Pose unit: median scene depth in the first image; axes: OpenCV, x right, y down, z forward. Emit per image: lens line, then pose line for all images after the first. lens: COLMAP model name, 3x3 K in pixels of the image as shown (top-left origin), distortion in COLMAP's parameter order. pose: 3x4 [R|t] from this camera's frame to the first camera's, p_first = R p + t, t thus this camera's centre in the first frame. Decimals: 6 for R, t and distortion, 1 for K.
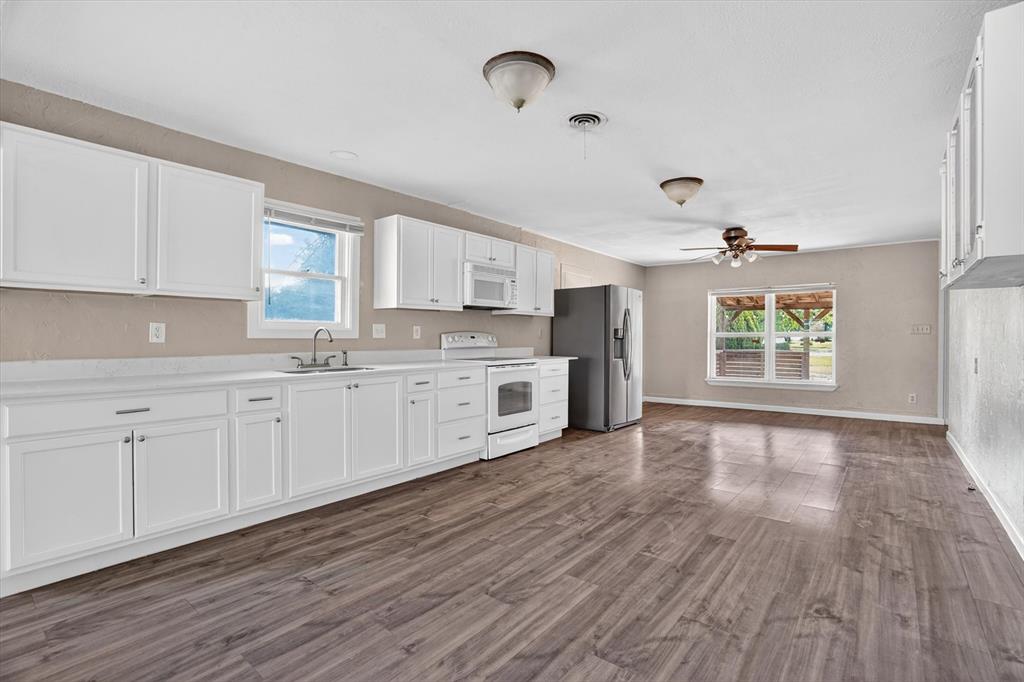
lens RADIAL K [[476.9, 0, 513.5], [0, 476.9, 341.7], [0, 0, 1]] dist [-0.059001, 0.021076]
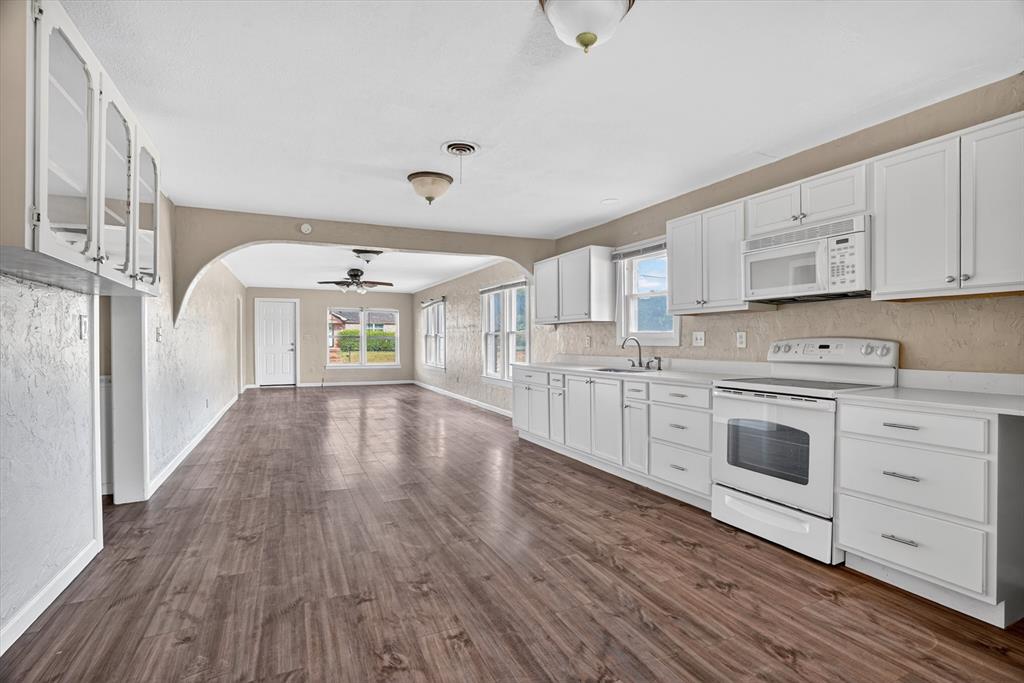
lens RADIAL K [[476.9, 0, 513.5], [0, 476.9, 342.2], [0, 0, 1]] dist [-0.059001, 0.021076]
pose [[-0.428865, -0.001432, -0.903368, 0.897475], [-0.010026, 0.999945, 0.003175, -0.017699], [0.903313, 0.010419, -0.428855, 1.297056]]
